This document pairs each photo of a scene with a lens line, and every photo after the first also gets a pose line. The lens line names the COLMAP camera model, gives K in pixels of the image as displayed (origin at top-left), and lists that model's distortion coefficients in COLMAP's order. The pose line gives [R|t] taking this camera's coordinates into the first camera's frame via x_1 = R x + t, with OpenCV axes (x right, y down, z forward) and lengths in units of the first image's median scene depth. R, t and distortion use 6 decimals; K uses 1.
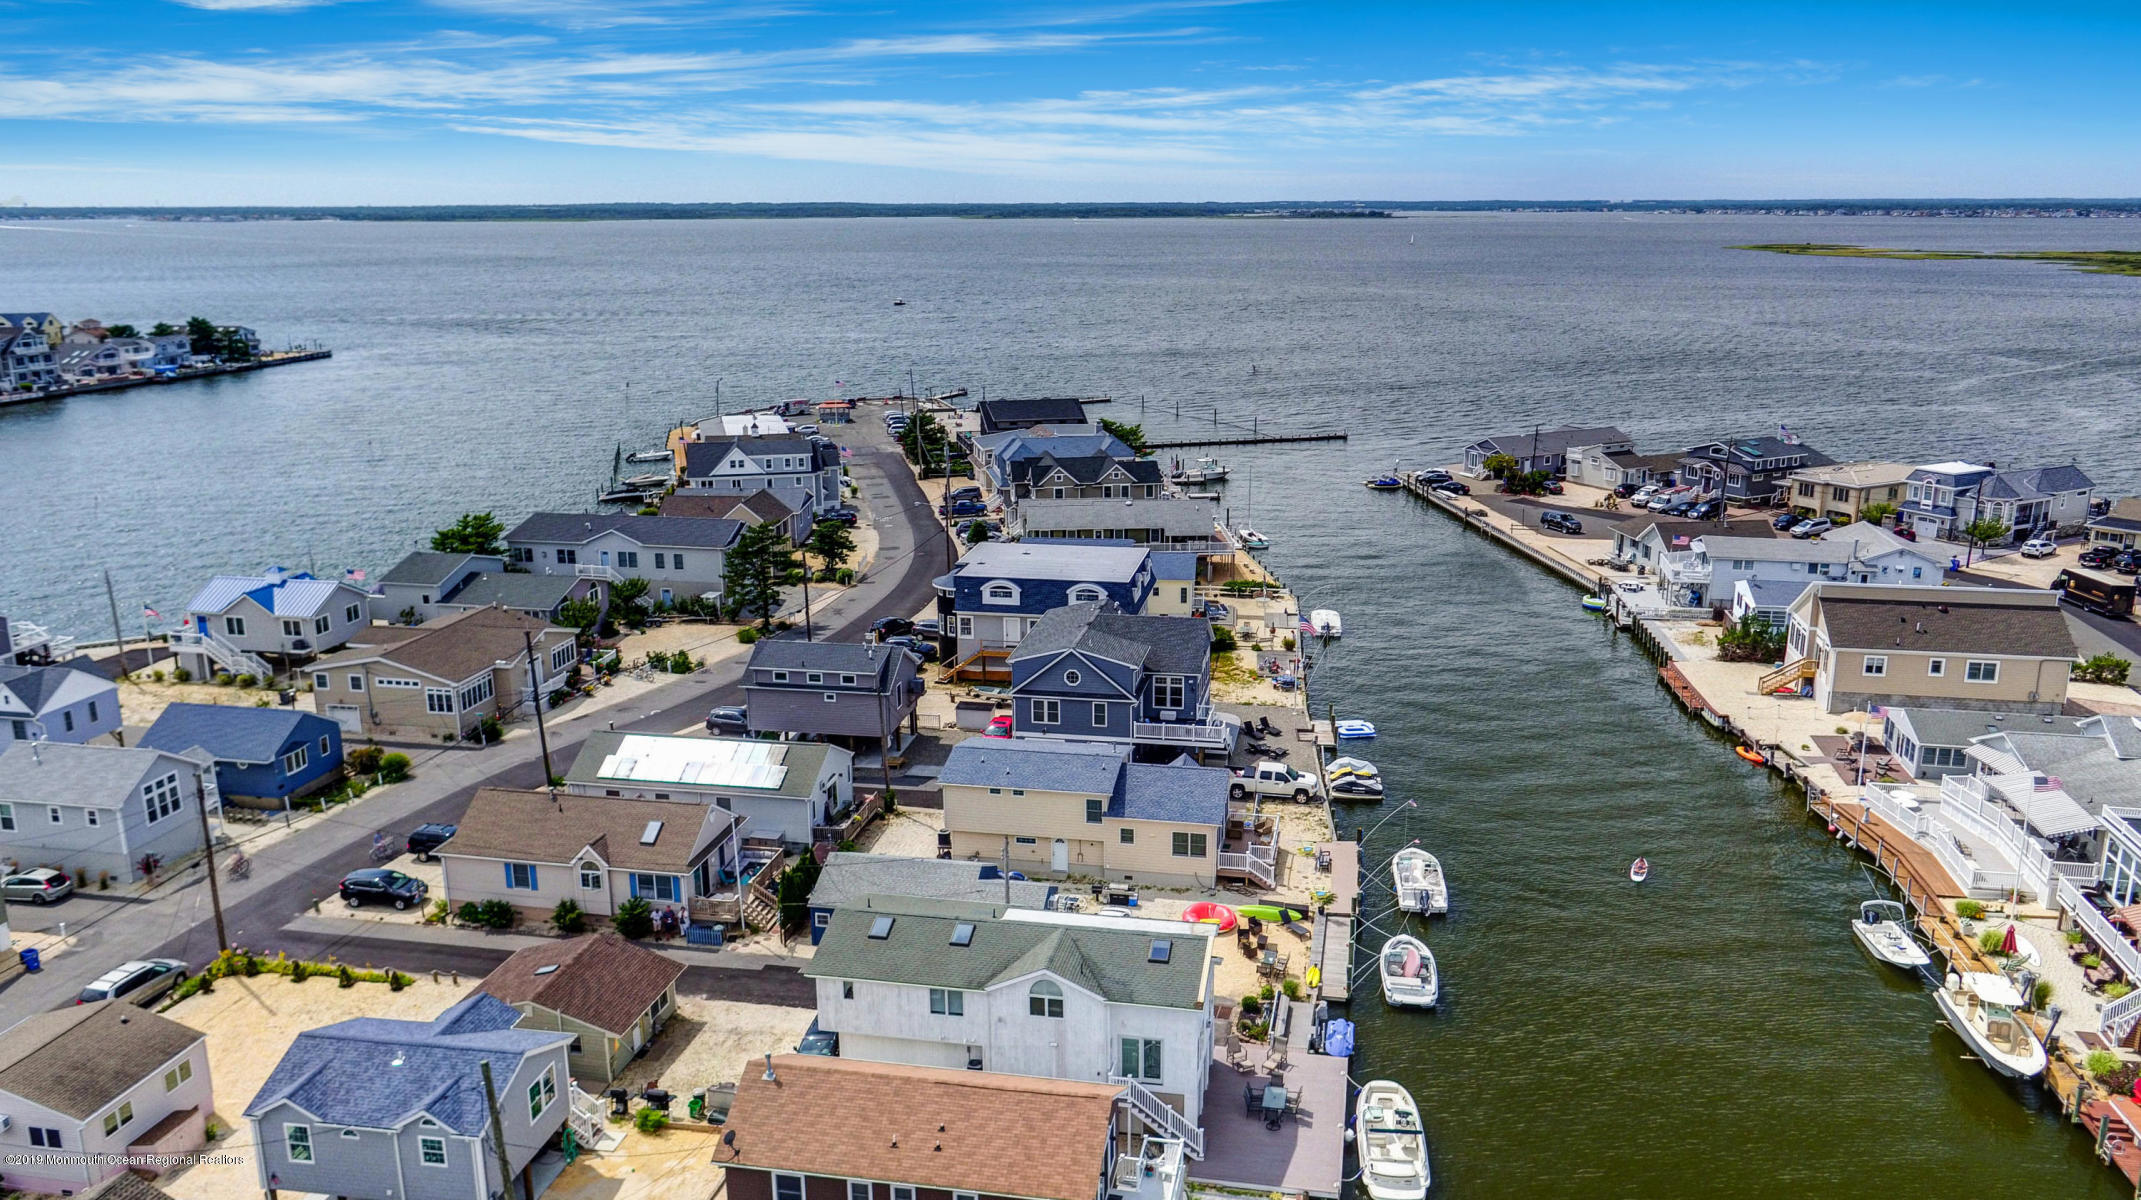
lens RADIAL K [[1550.6, 0, 1074.0], [0, 1550.6, 595.0], [0, 0, 1]] dist [0.007331, -0.002905]
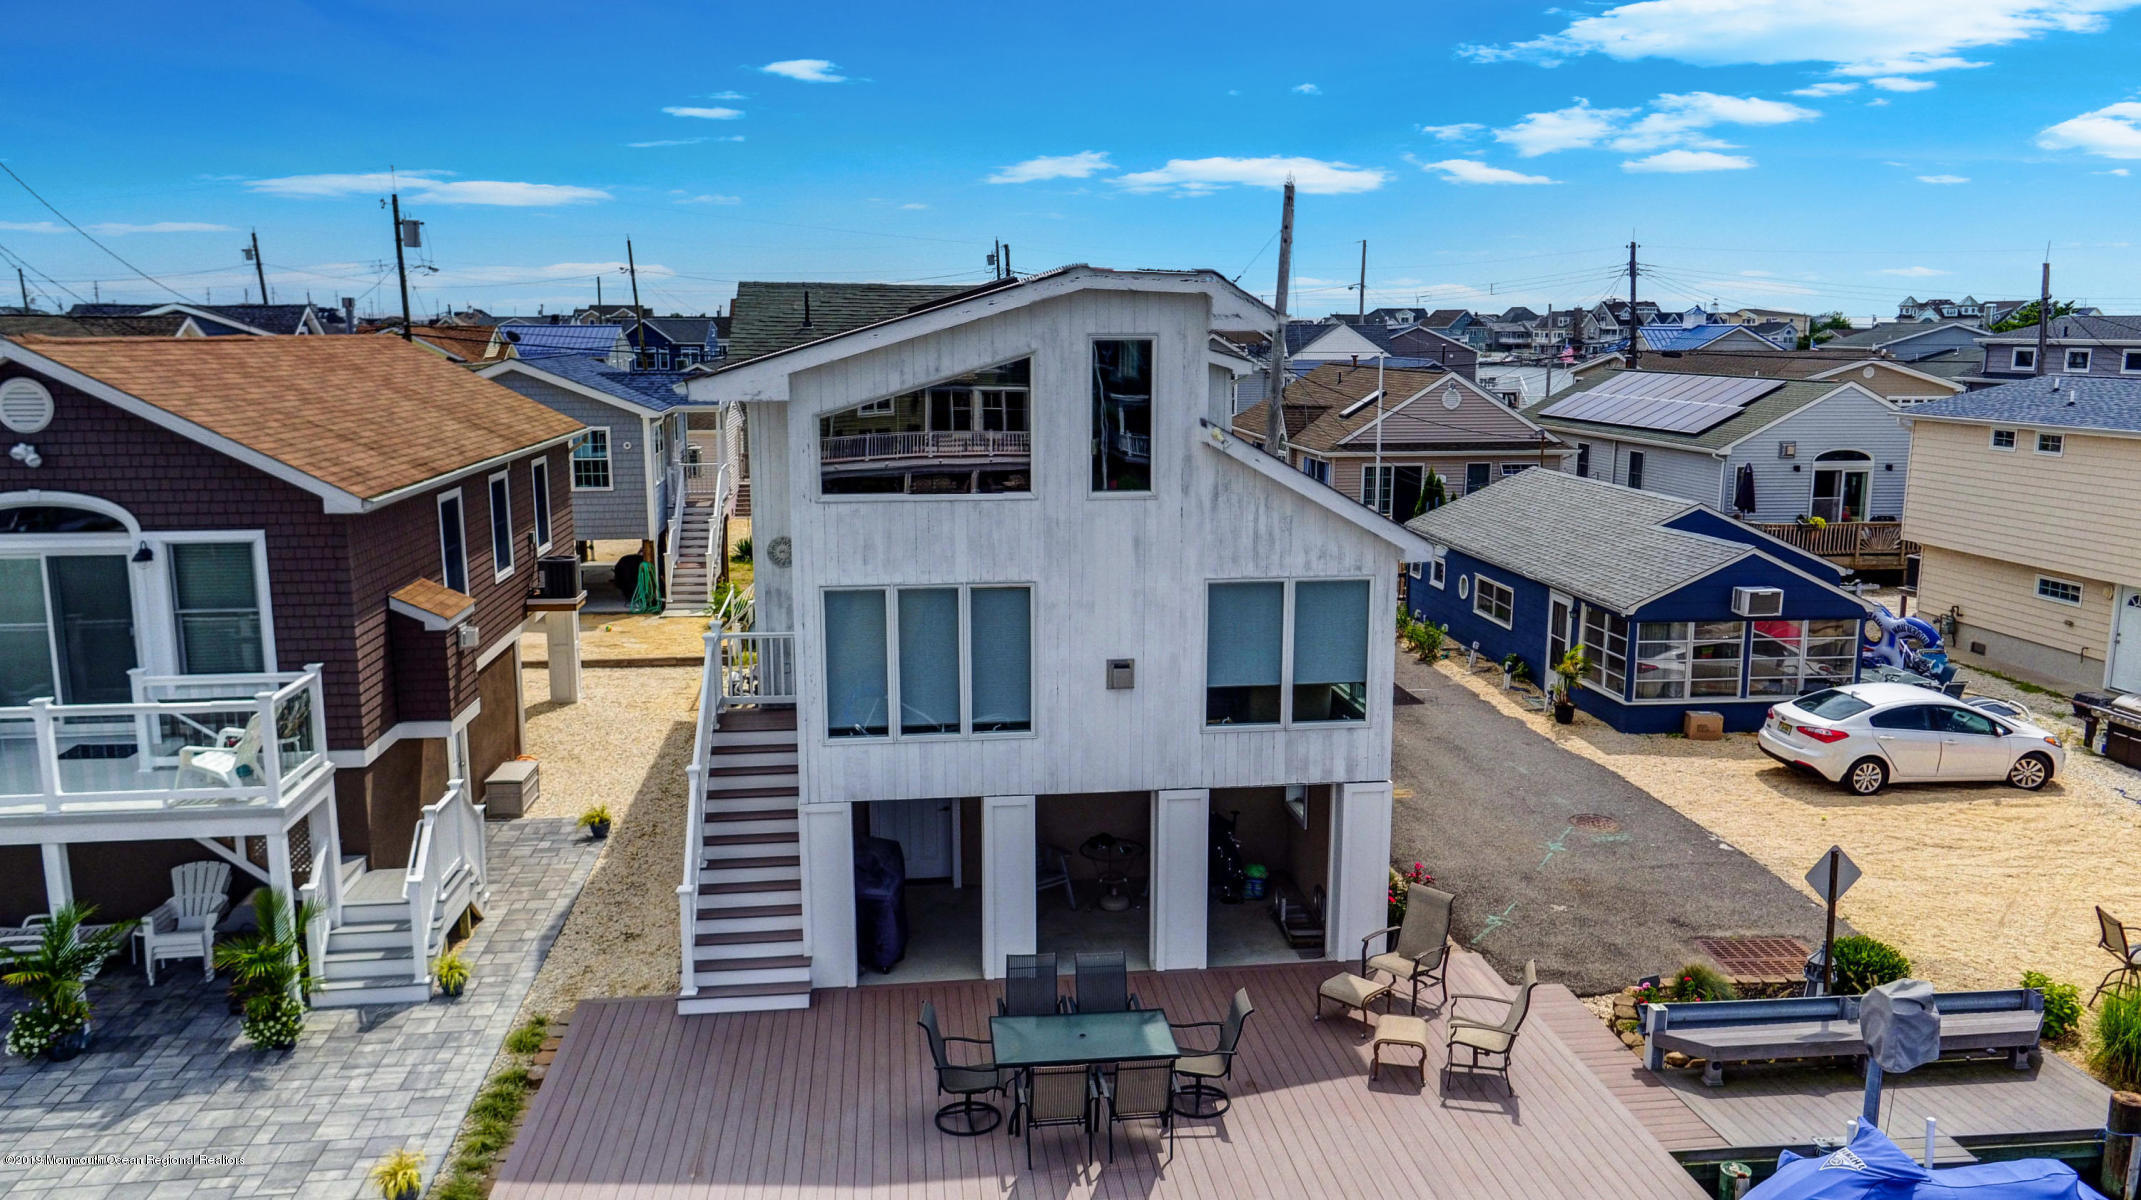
lens RADIAL K [[1536.1, 0, 1086.2], [0, 1536.1, 599.9], [0, 0, 1]] dist [0.011404, -0.001970]
pose [[0.318913, 0.175379, -0.931417, 0.187442], [-0.233600, 0.966959, 0.102088, 0.142452], [0.918545, 0.185021, 0.349344, 0.535749]]
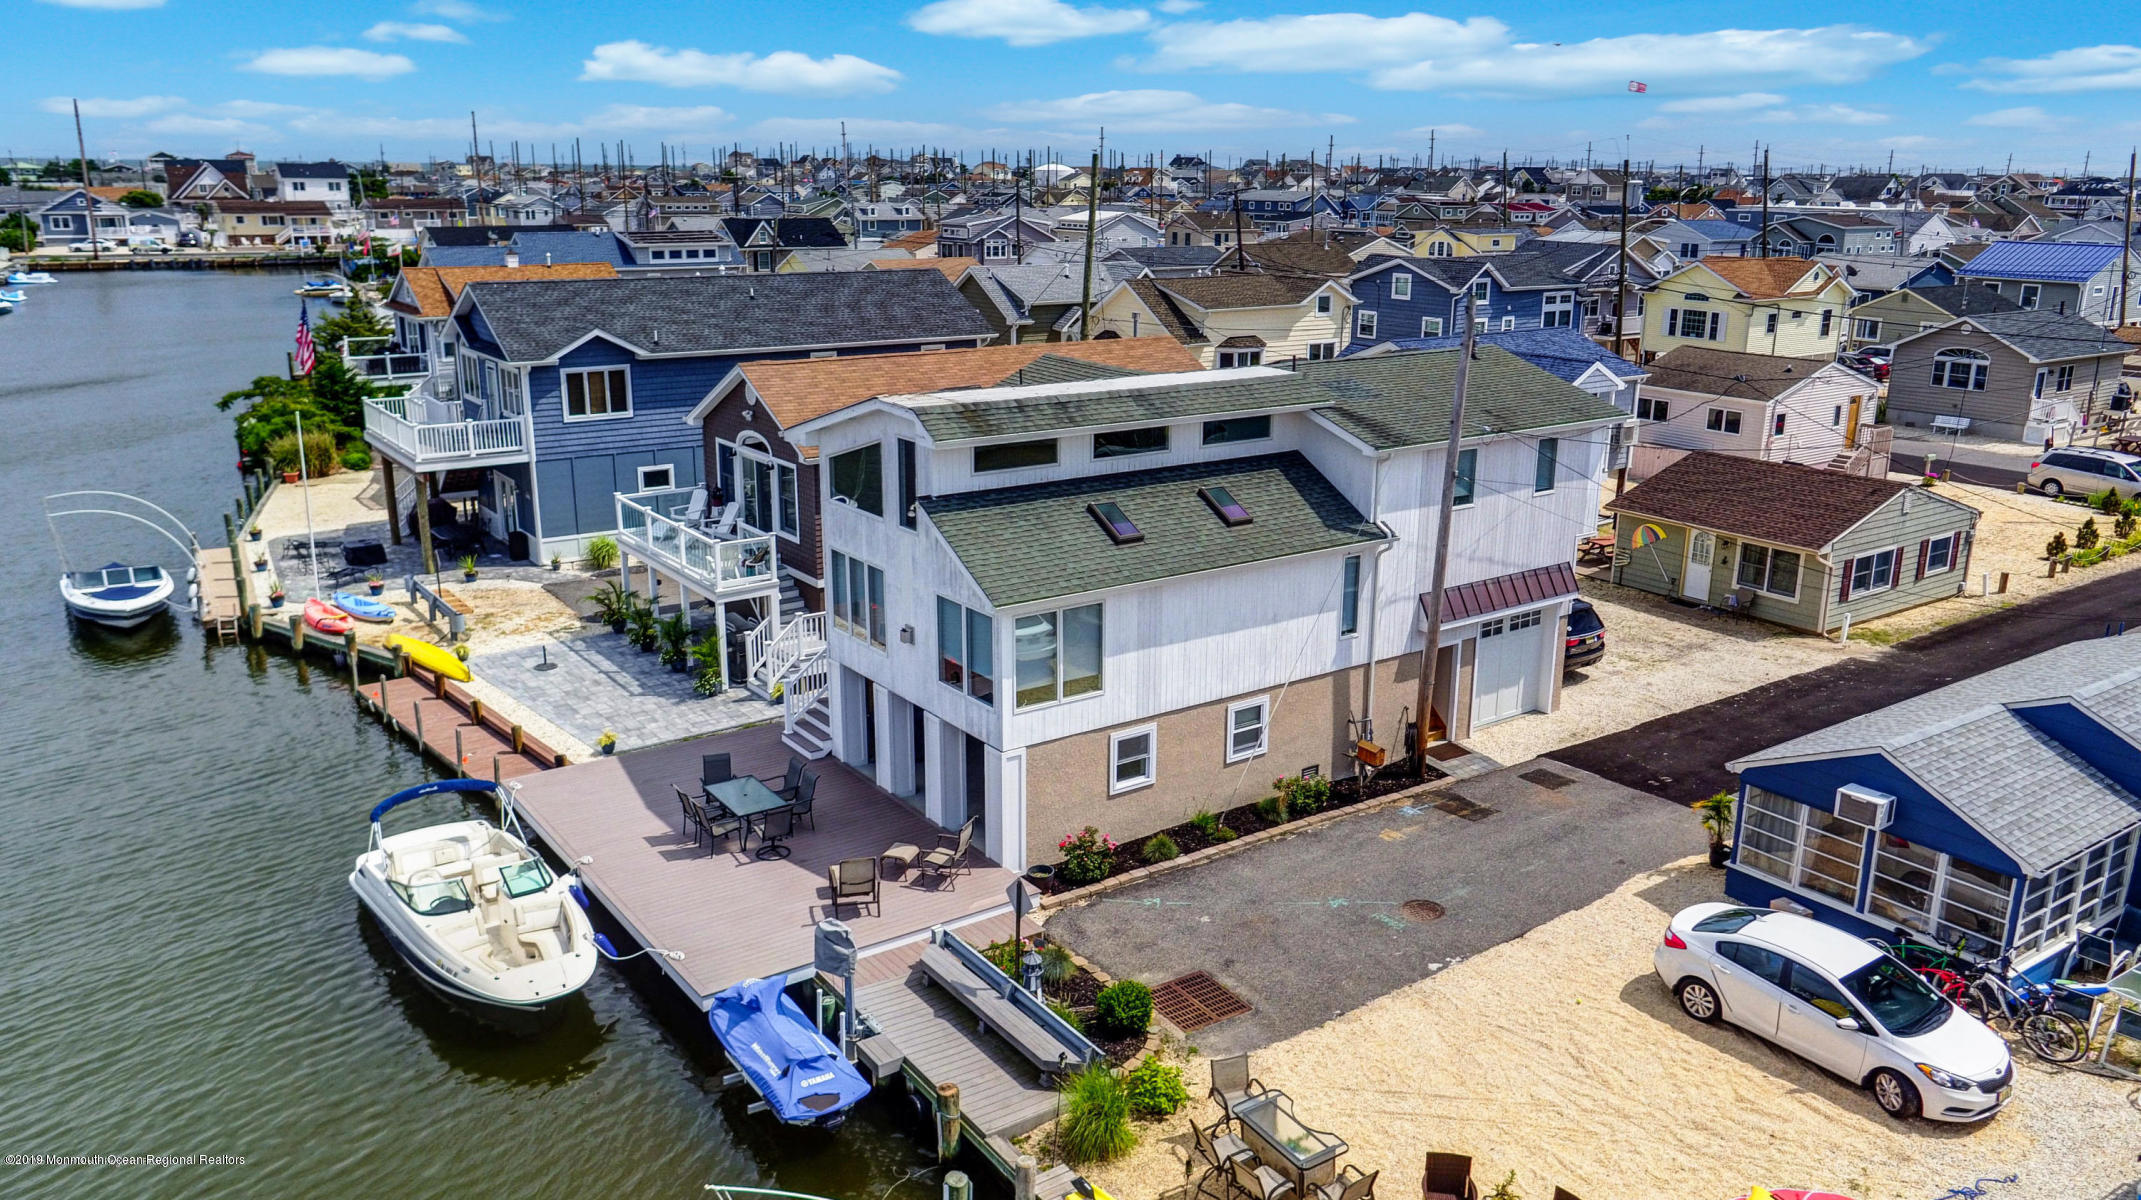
lens RADIAL K [[1547.9, 0, 1112.7], [0, 1547.9, 602.5], [0, 0, 1]] dist [0.004347, 0.001515]
pose [[-0.671353, 0.201918, -0.713102, 0.207952], [-0.183842, 0.886730, 0.424161, 0.045605], [0.717974, 0.415860, -0.558187, 0.755512]]
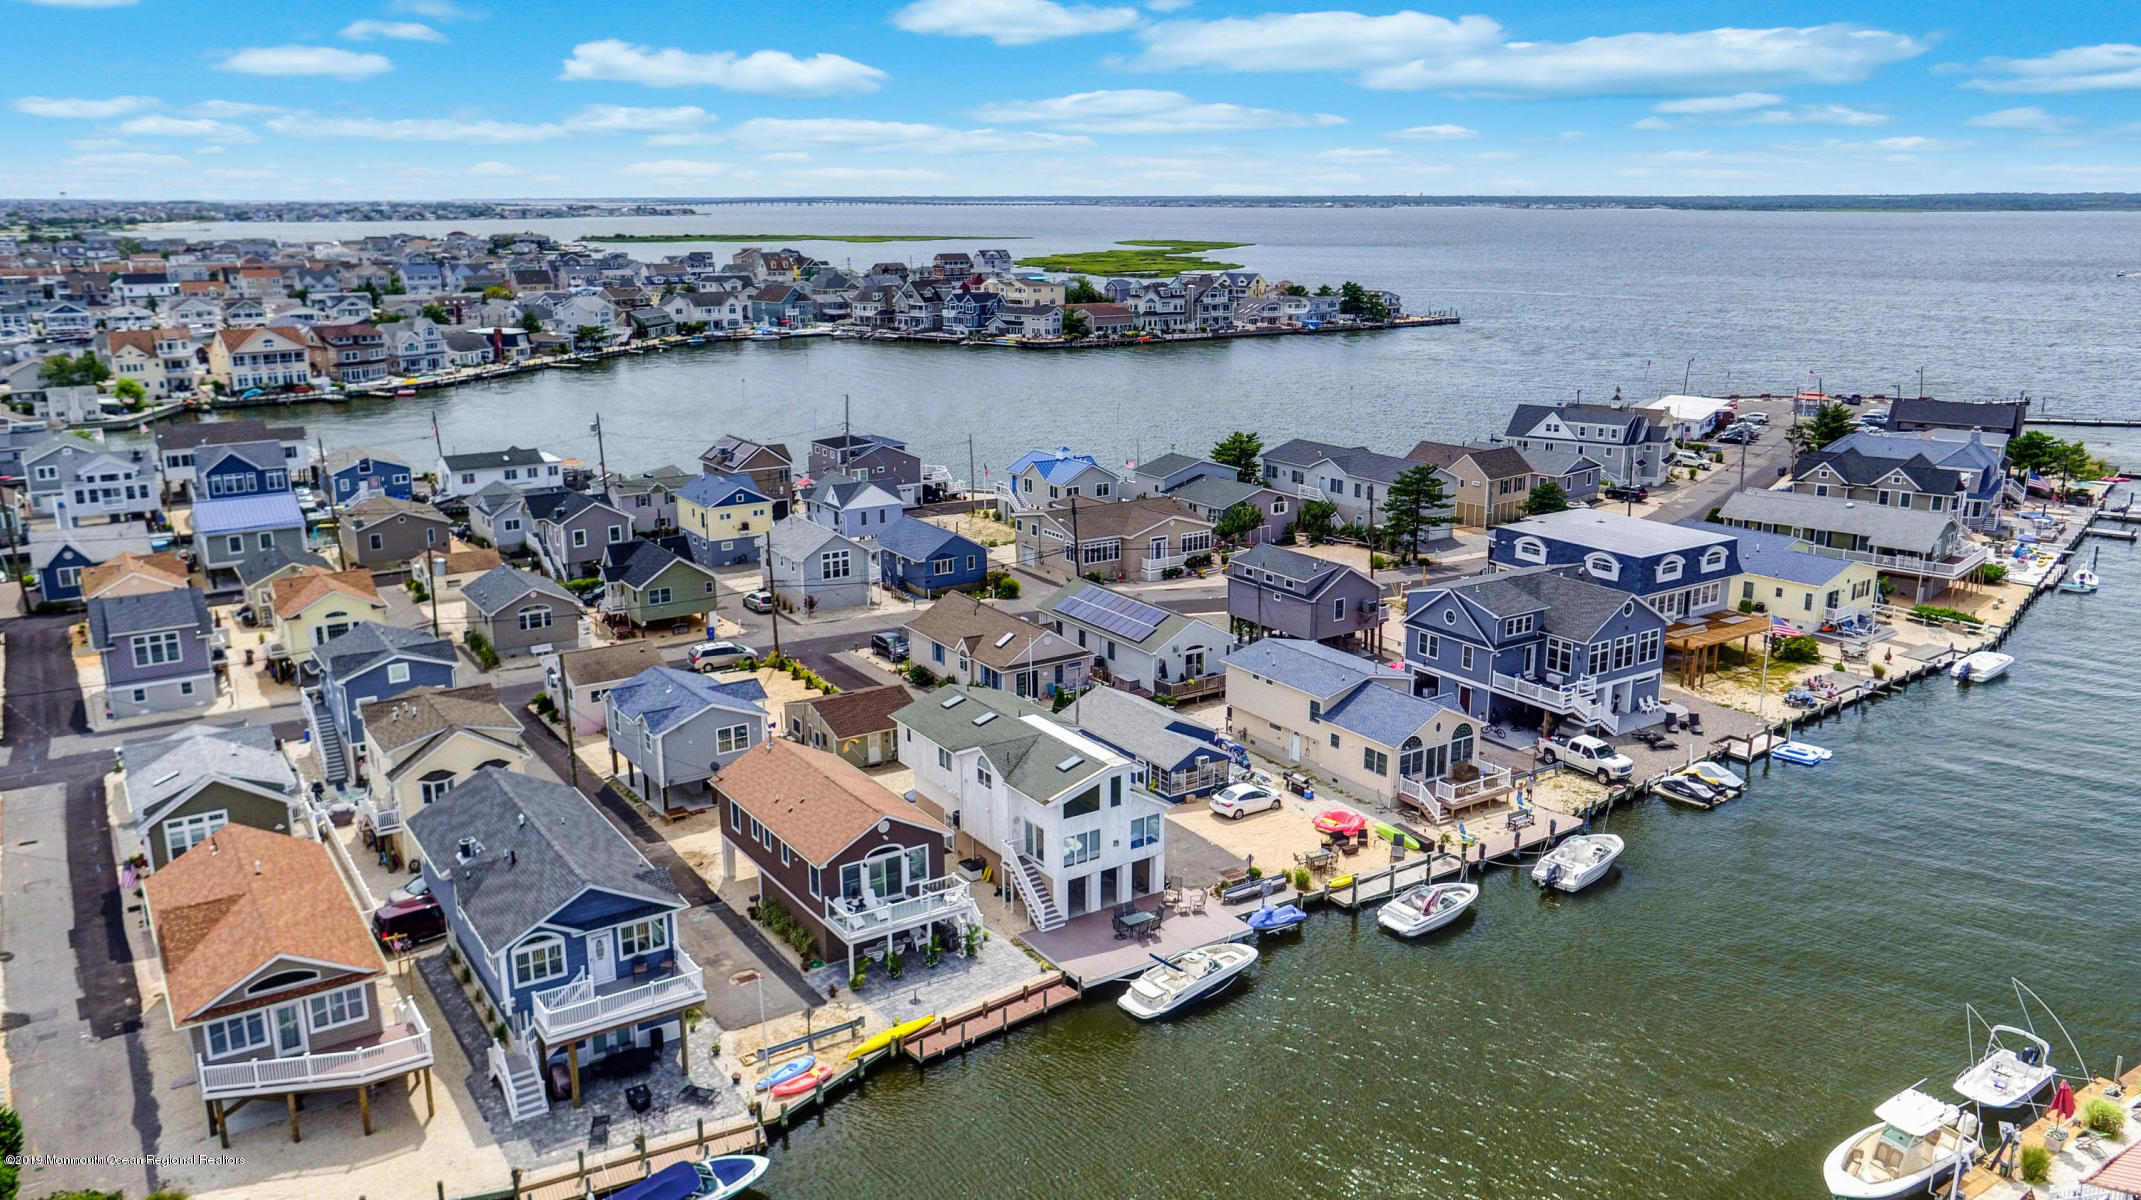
lens RADIAL K [[1550.6, 0, 1074.0], [0, 1550.6, 595.0], [0, 0, 1]] dist [0.007331, -0.002905]
pose [[0.706451, 0.181236, -0.684164, 0.498693], [-0.176661, 0.981215, 0.077510, 0.002137], [0.685359, 0.066108, 0.725198, 0.060933]]
